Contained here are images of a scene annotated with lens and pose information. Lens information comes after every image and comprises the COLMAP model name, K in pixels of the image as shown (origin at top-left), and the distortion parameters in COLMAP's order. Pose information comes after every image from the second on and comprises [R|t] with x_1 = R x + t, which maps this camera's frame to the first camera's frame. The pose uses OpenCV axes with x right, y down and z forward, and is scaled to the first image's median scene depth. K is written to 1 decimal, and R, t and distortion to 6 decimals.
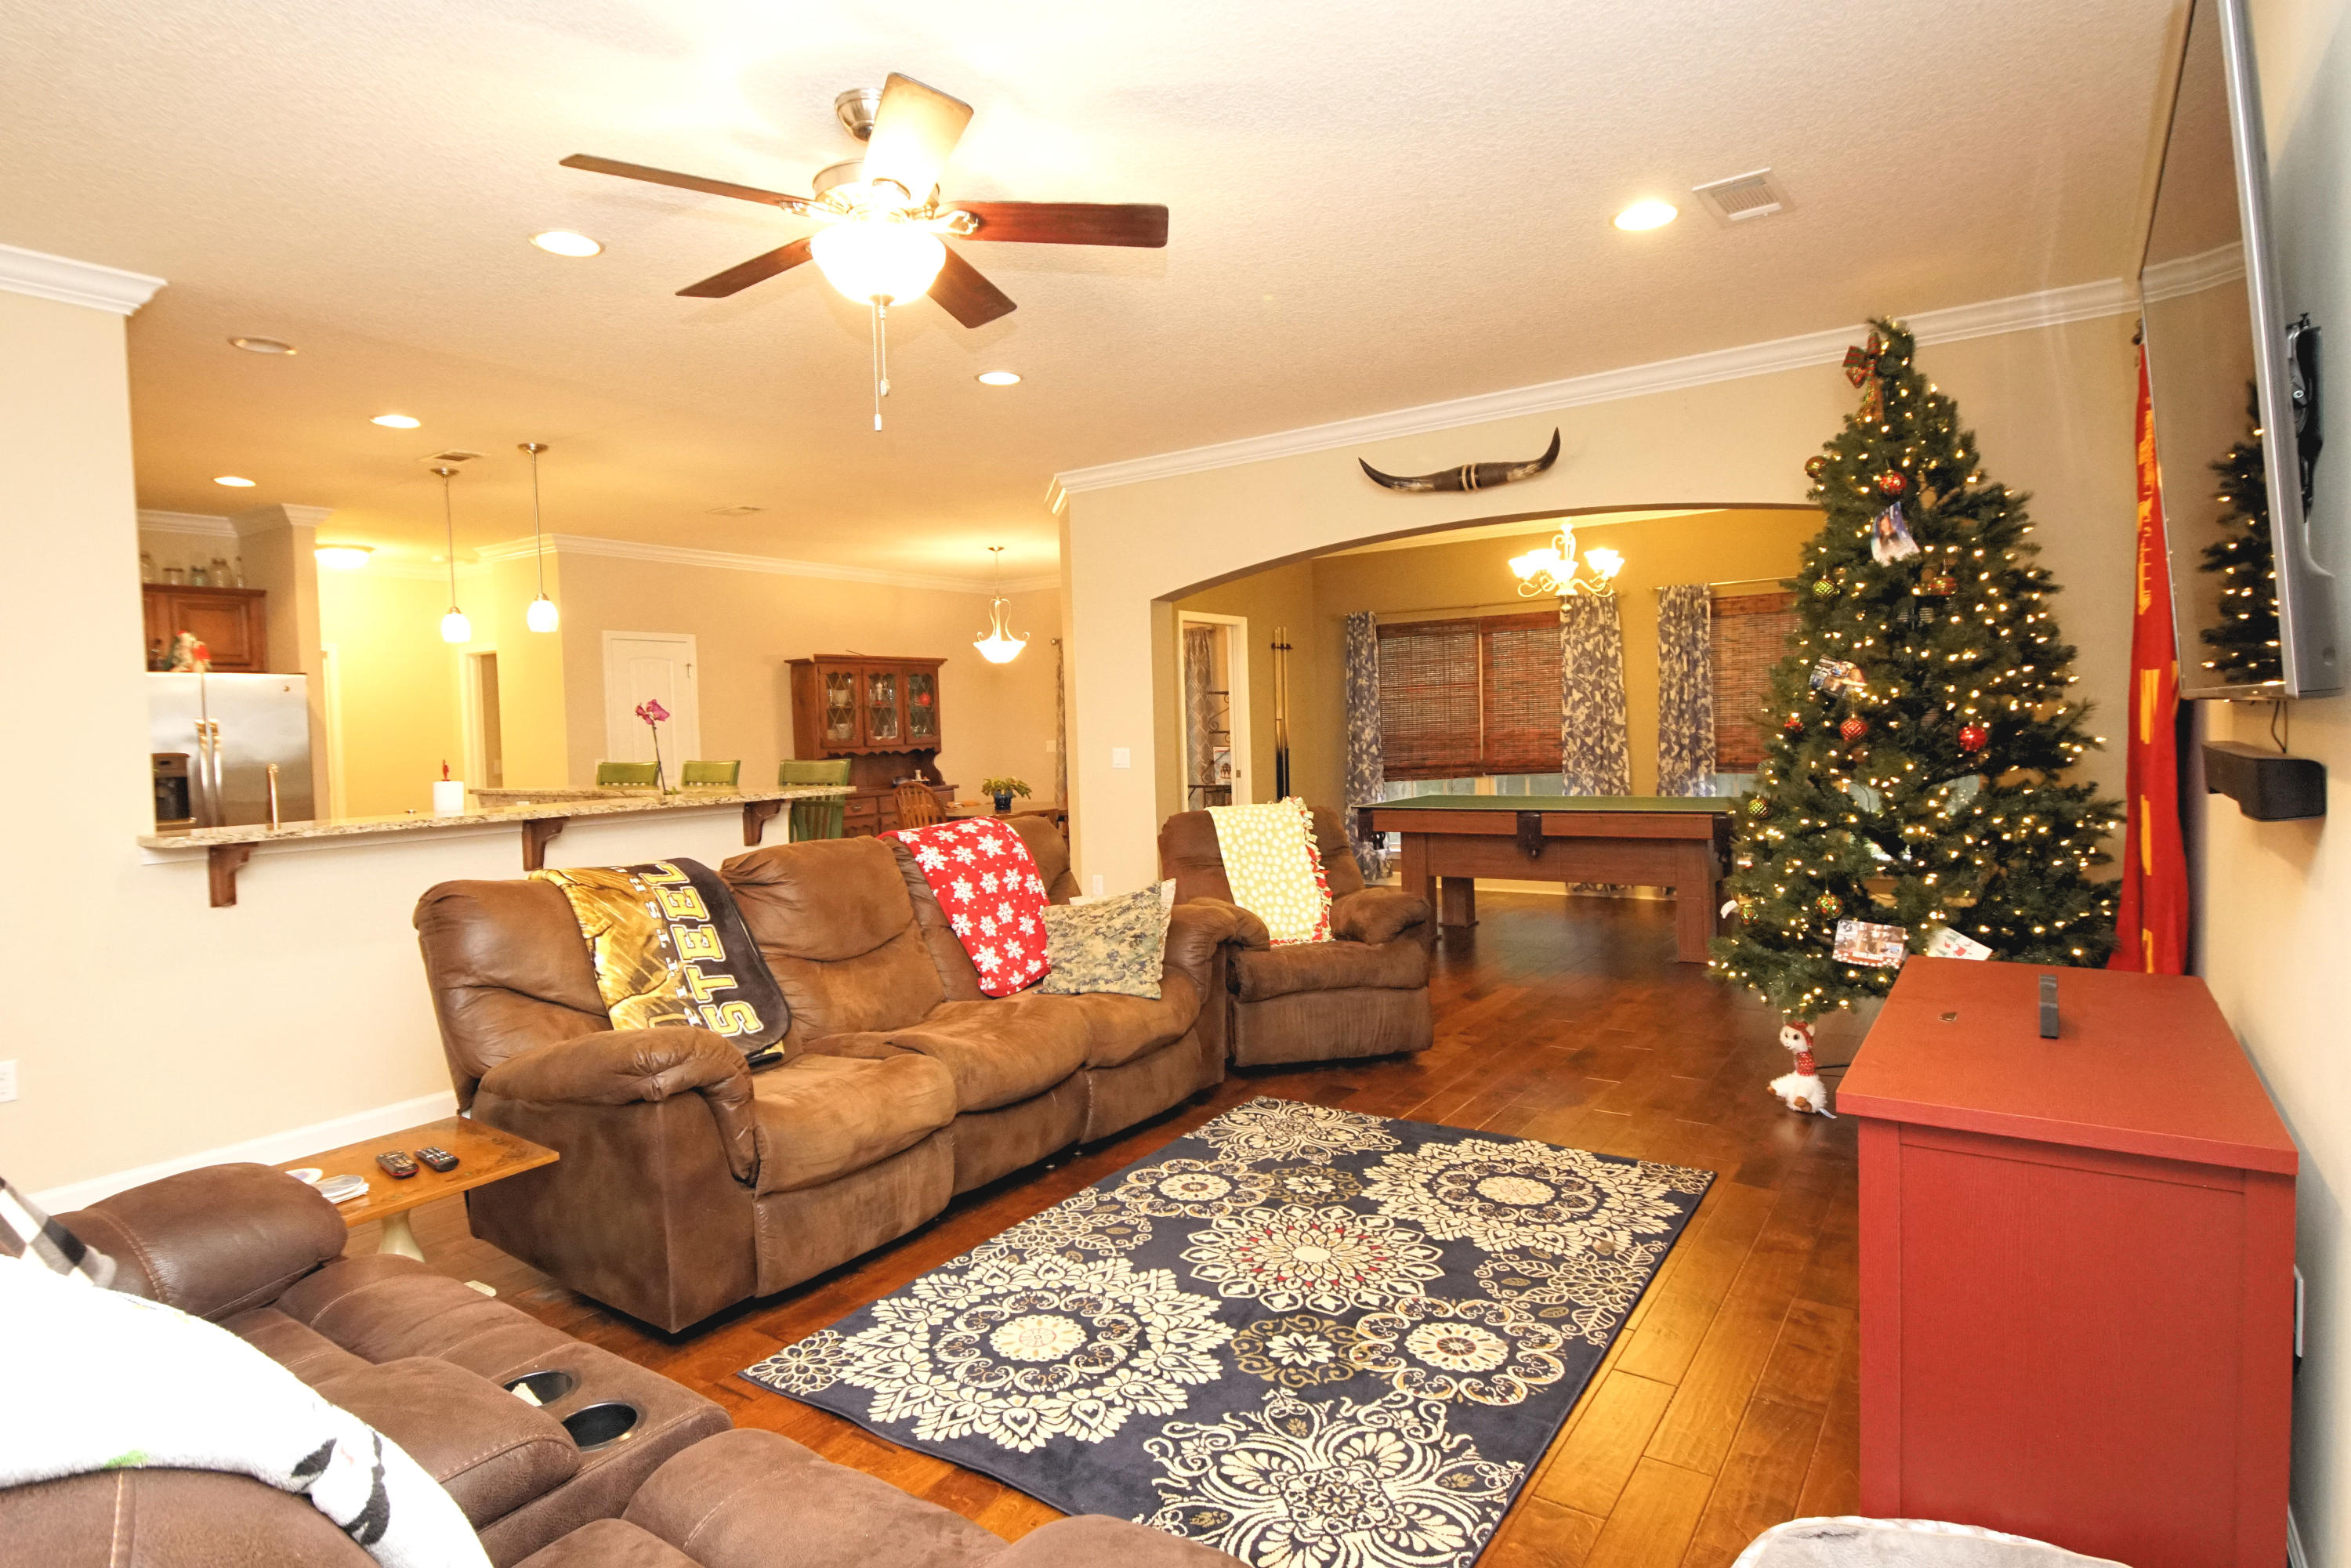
lens RADIAL K [[1260.4, 0, 1149.2], [0, 1260.4, 764.6], [0, 0, 1]] dist [0.031089, -0.026931]
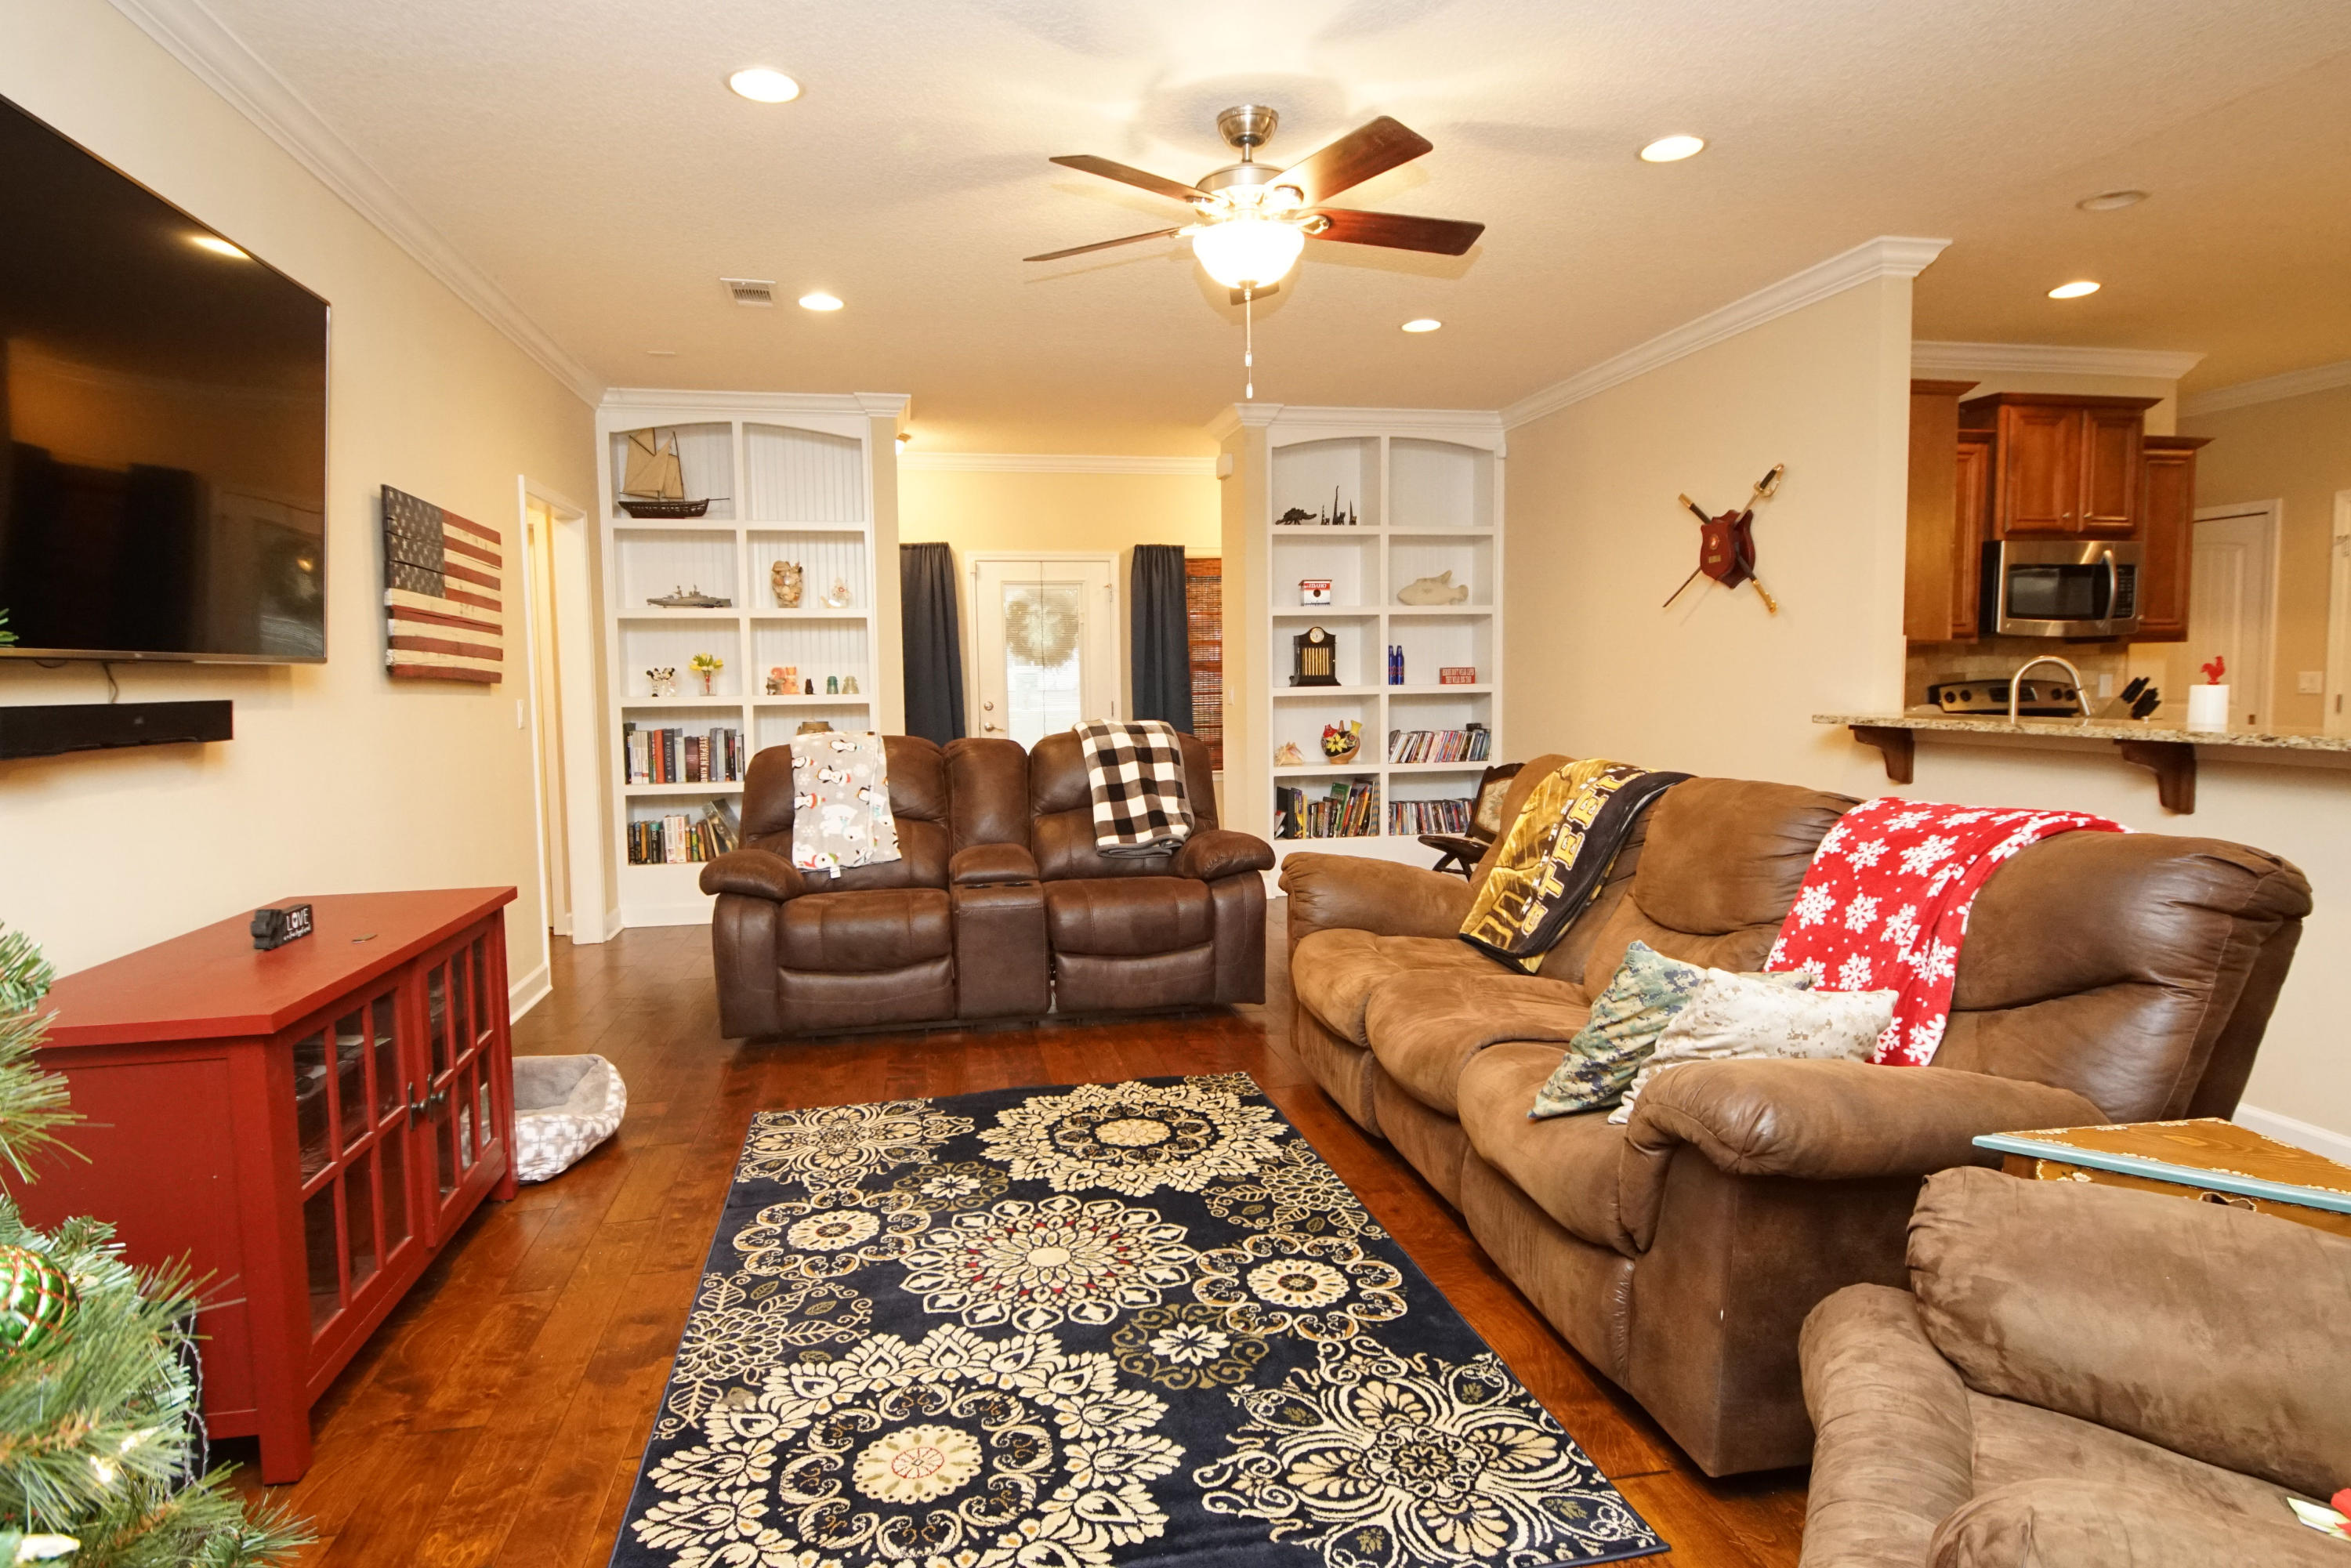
lens RADIAL K [[1260.4, 0, 1156.0], [0, 1260.4, 761.0], [0, 0, 1]] dist [0.031089, -0.026931]
pose [[-0.695460, 0.088209, -0.713130, 0.369583], [0.010442, 0.993573, 0.112714, -0.029369], [0.718489, 0.070941, -0.691911, 0.898856]]
